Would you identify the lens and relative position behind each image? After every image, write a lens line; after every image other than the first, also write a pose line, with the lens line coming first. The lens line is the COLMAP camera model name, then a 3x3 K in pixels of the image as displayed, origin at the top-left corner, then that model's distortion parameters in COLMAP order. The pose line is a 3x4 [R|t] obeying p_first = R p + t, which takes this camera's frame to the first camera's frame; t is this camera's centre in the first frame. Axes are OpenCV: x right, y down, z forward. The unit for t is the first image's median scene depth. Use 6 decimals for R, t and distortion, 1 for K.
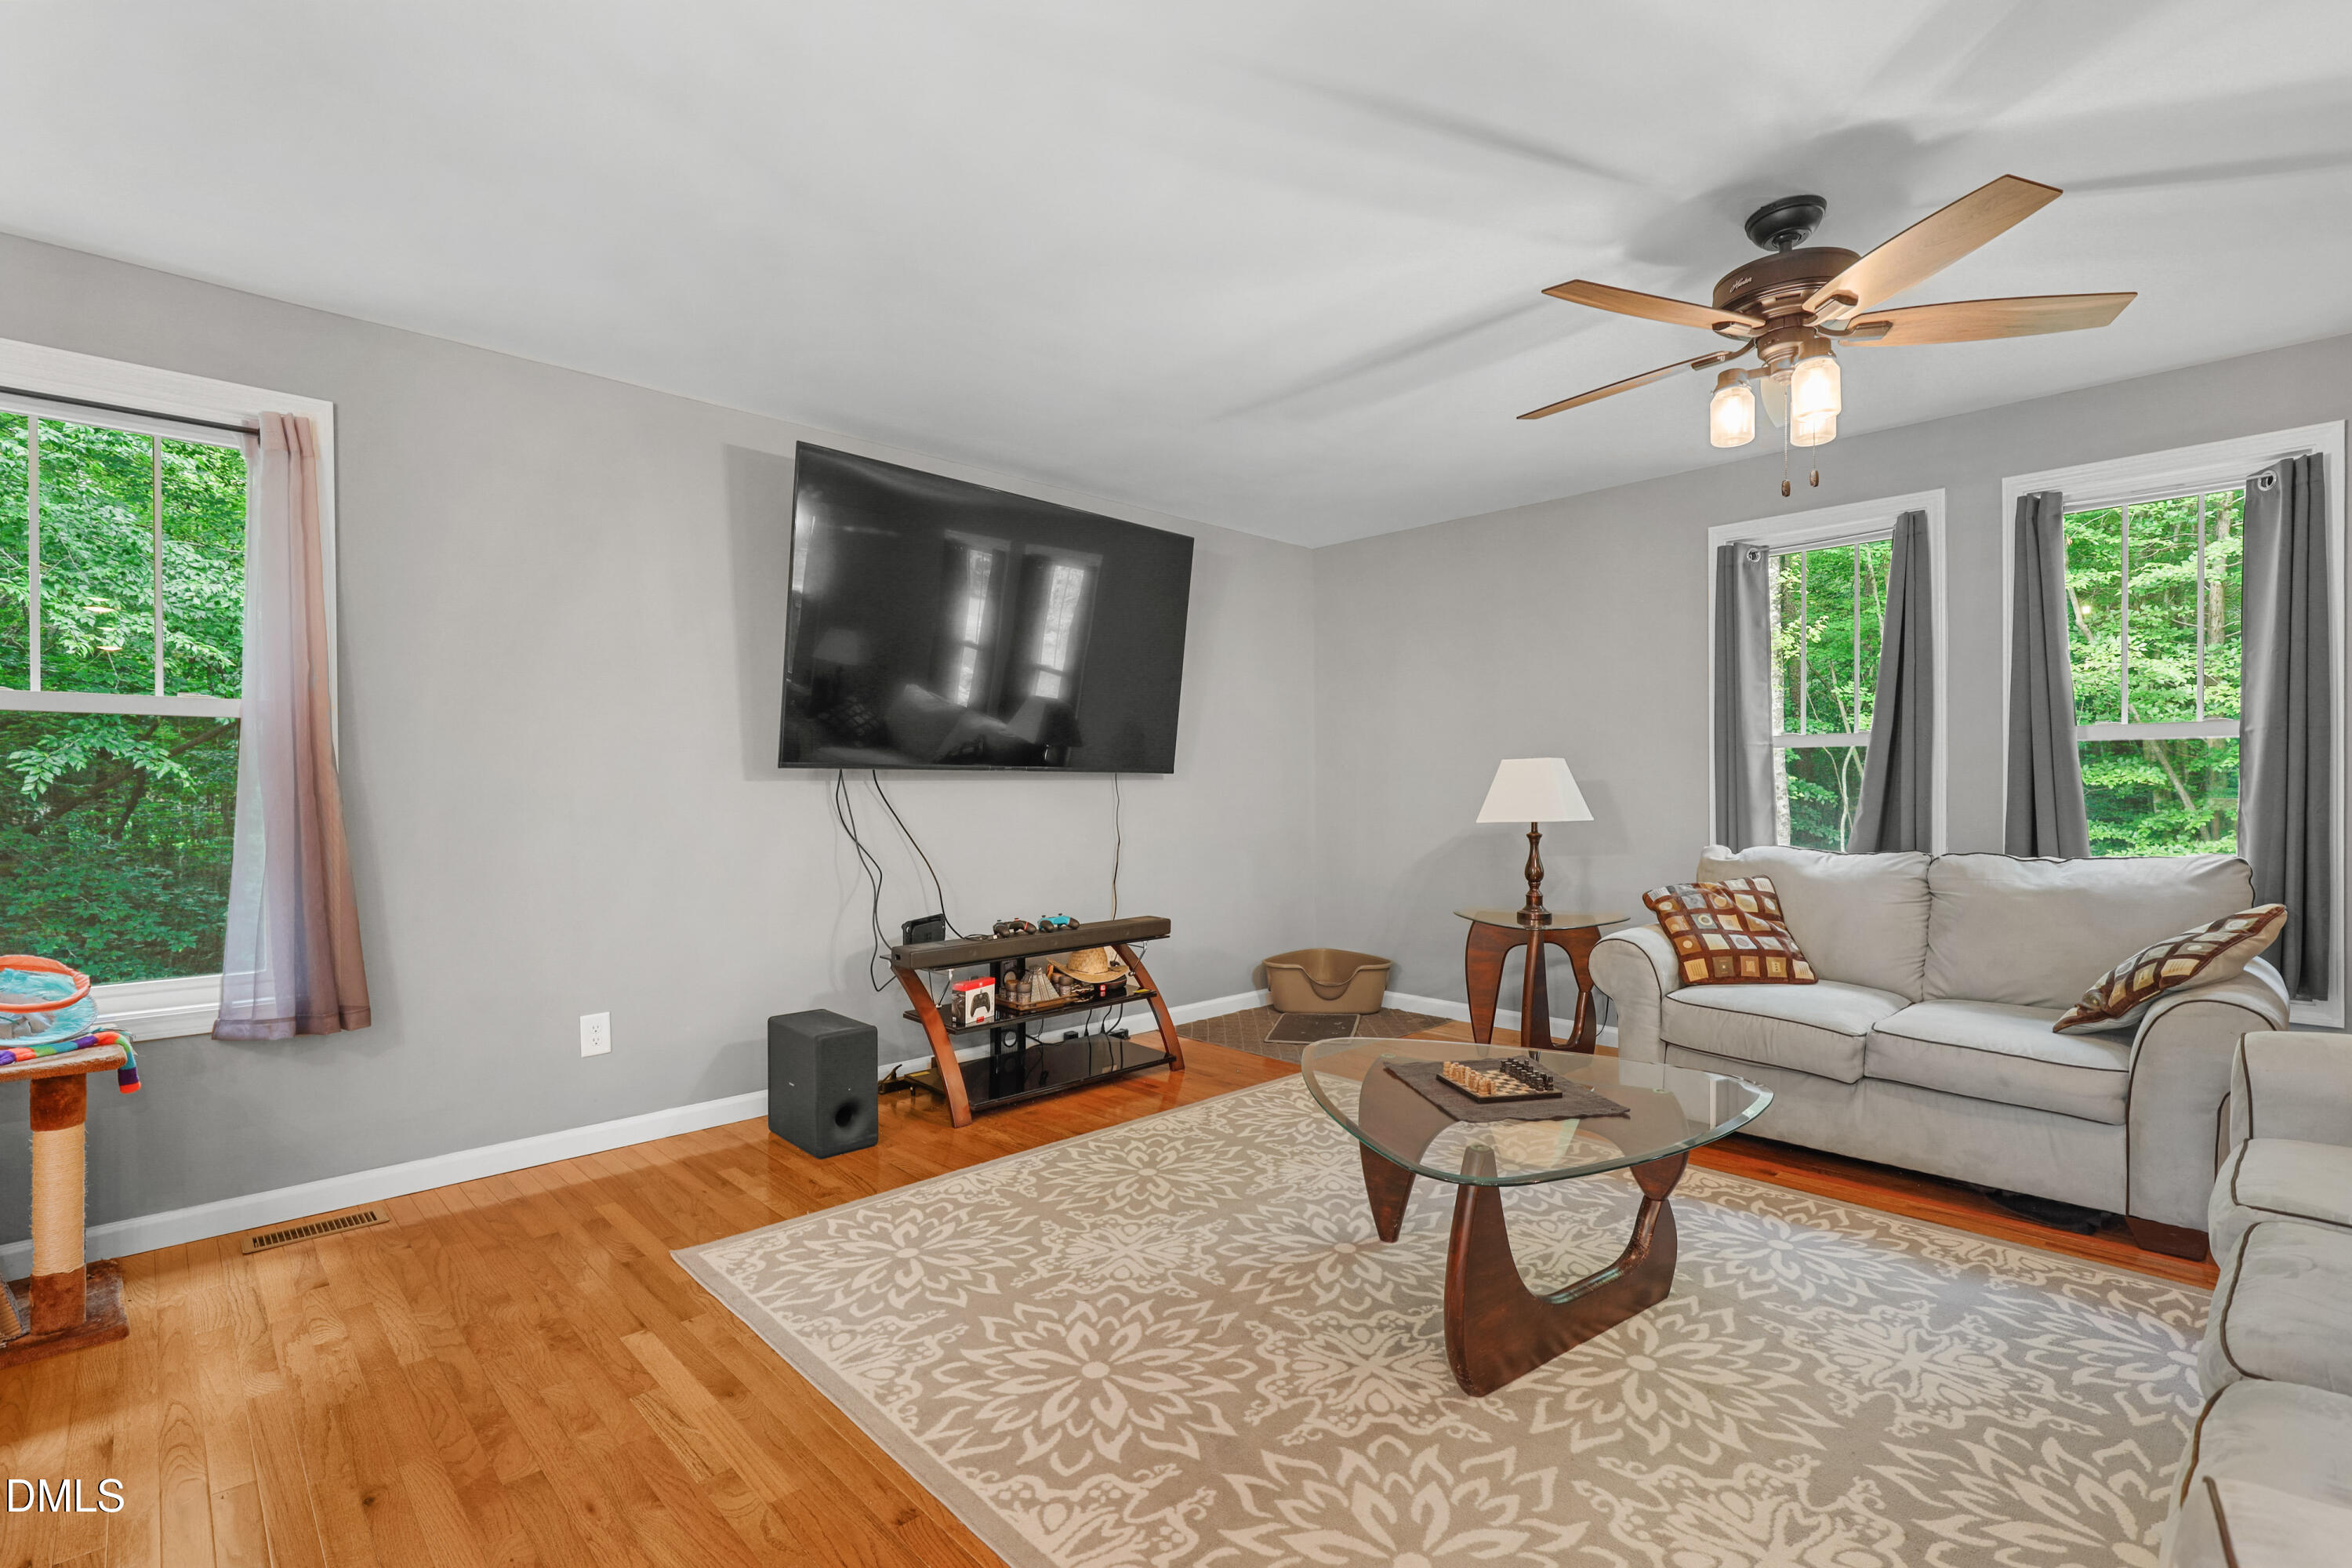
lens RADIAL K [[1075.7, 0, 1186.2], [0, 1075.7, 791.0], [0, 0, 1]] dist [0.000293, 0.000468]
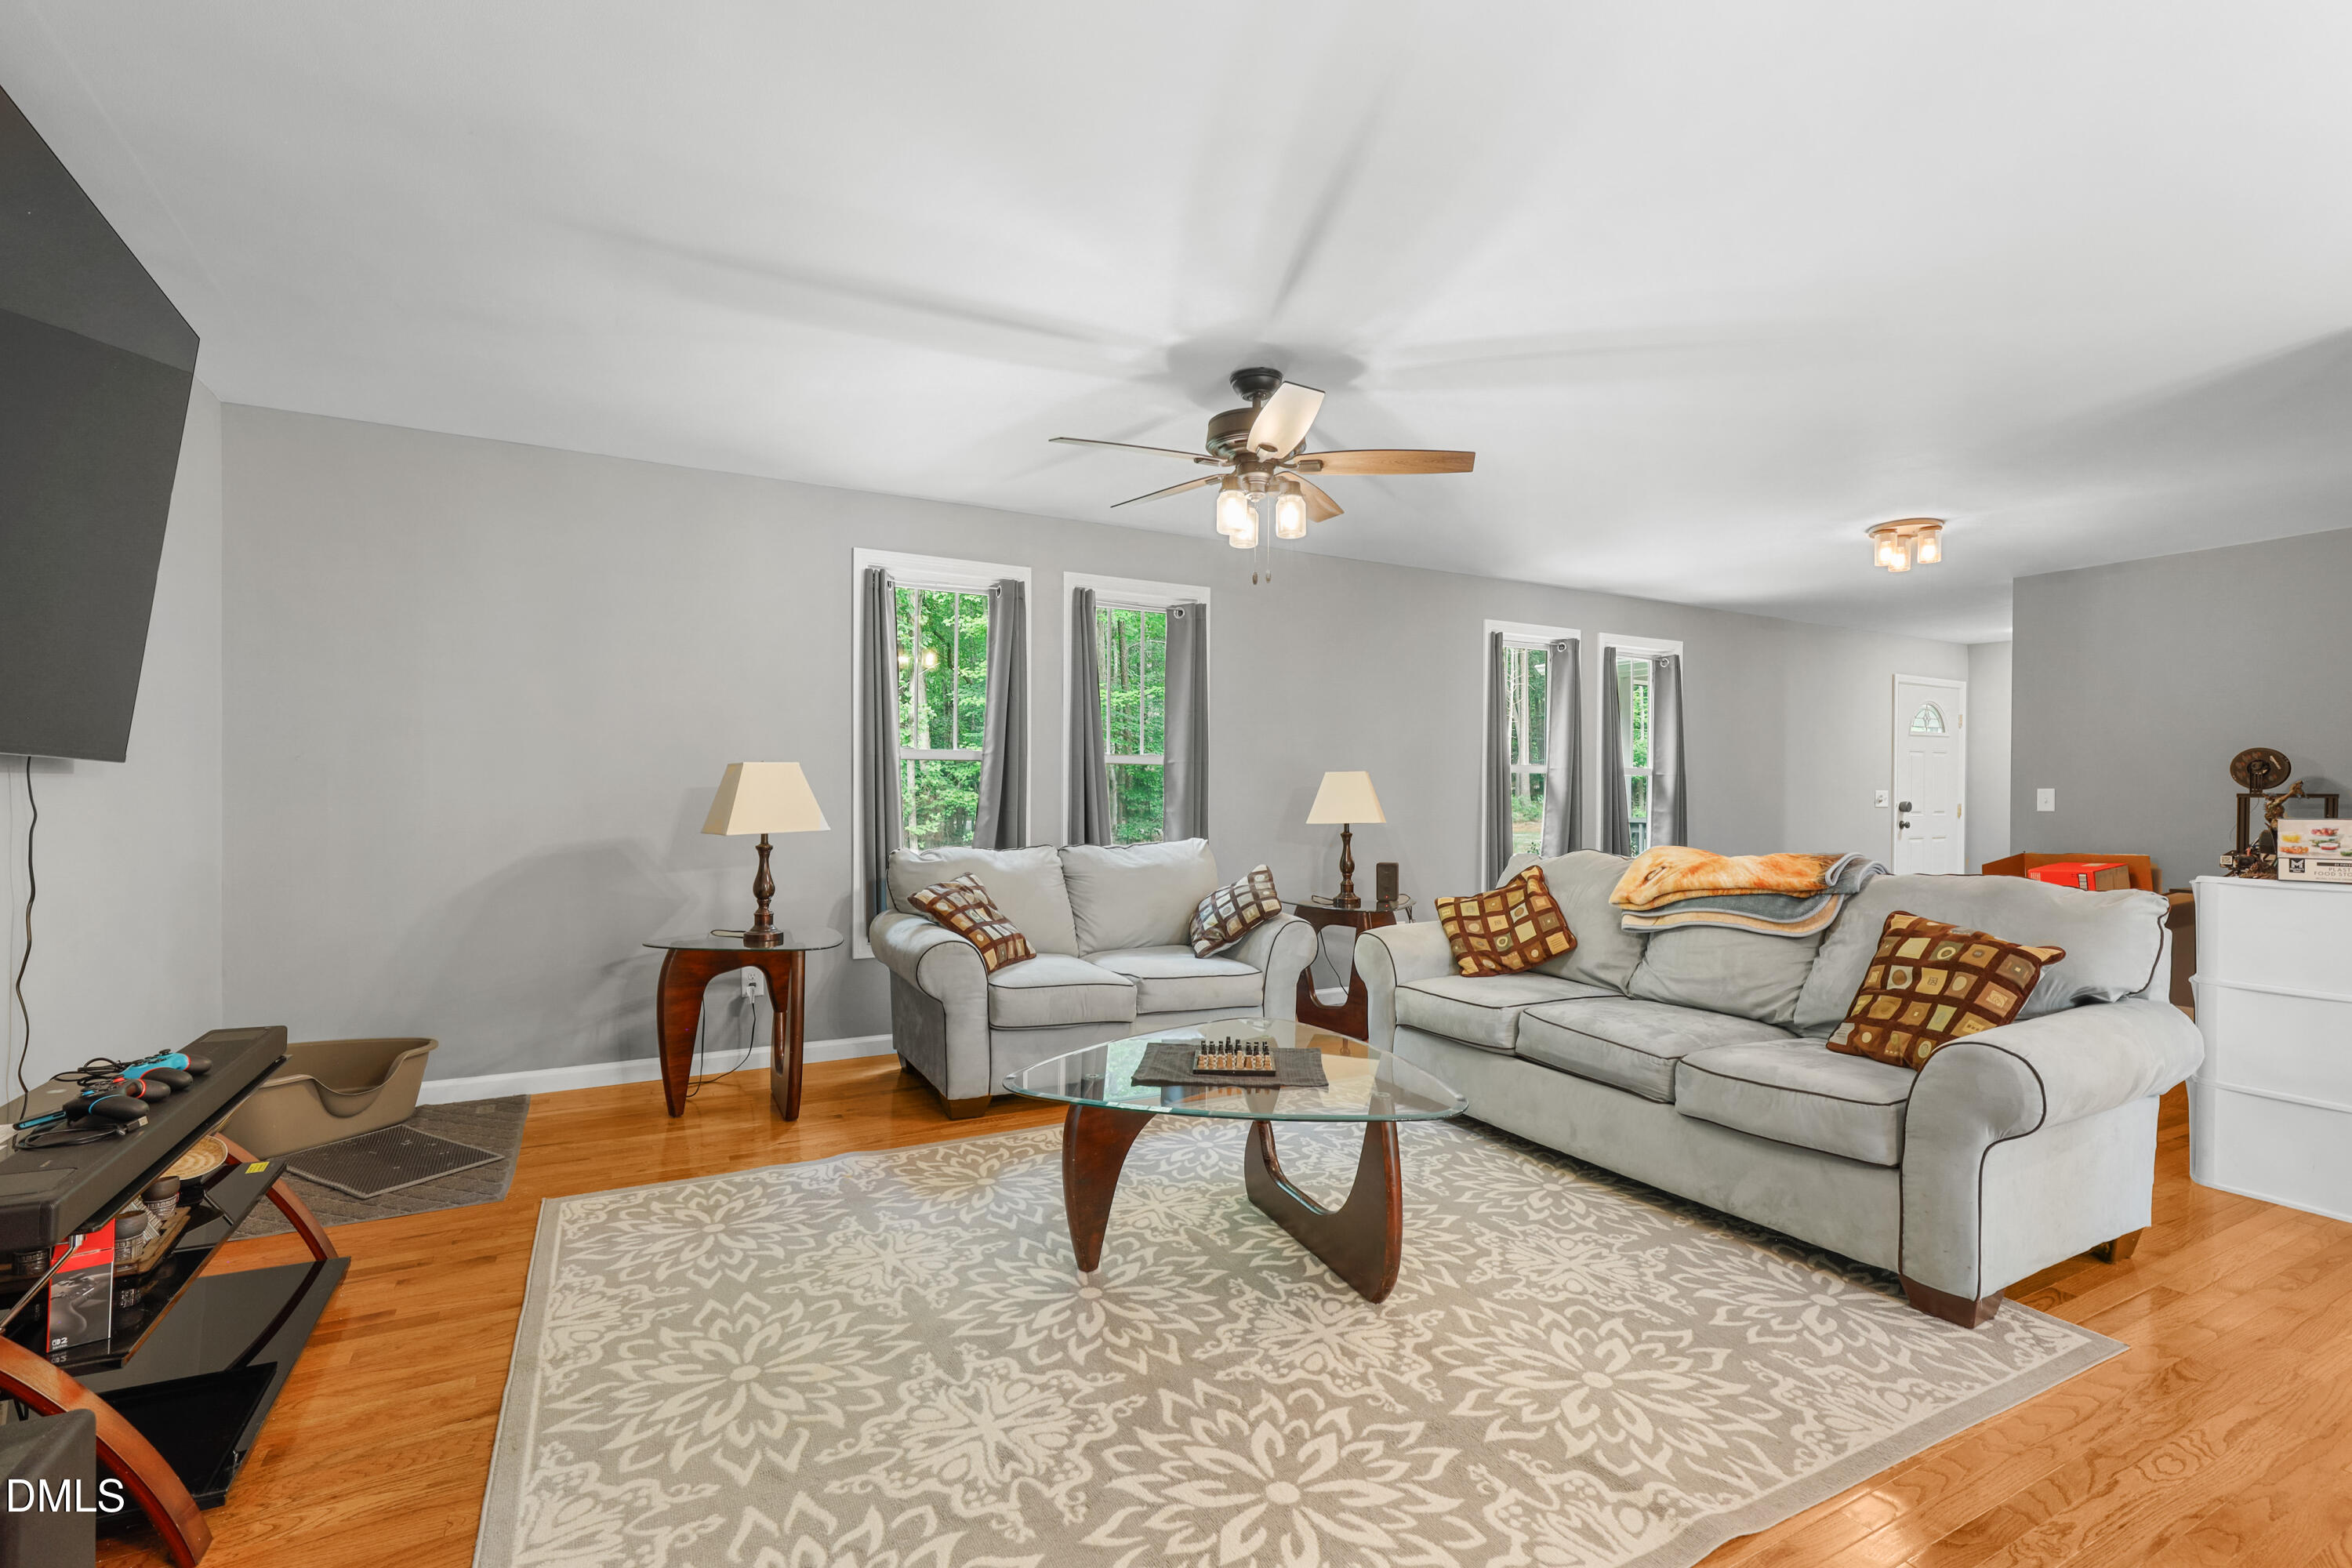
lens RADIAL K [[1075.7, 0, 1186.2], [0, 1075.7, 791.0], [0, 0, 1]] dist [0.000293, 0.000468]
pose [[0.264169, 0.008935, 0.964435, -0.711007], [-0.003449, 0.999959, -0.008319, 0.001080], [-0.964470, -0.001129, 0.264189, 0.663356]]
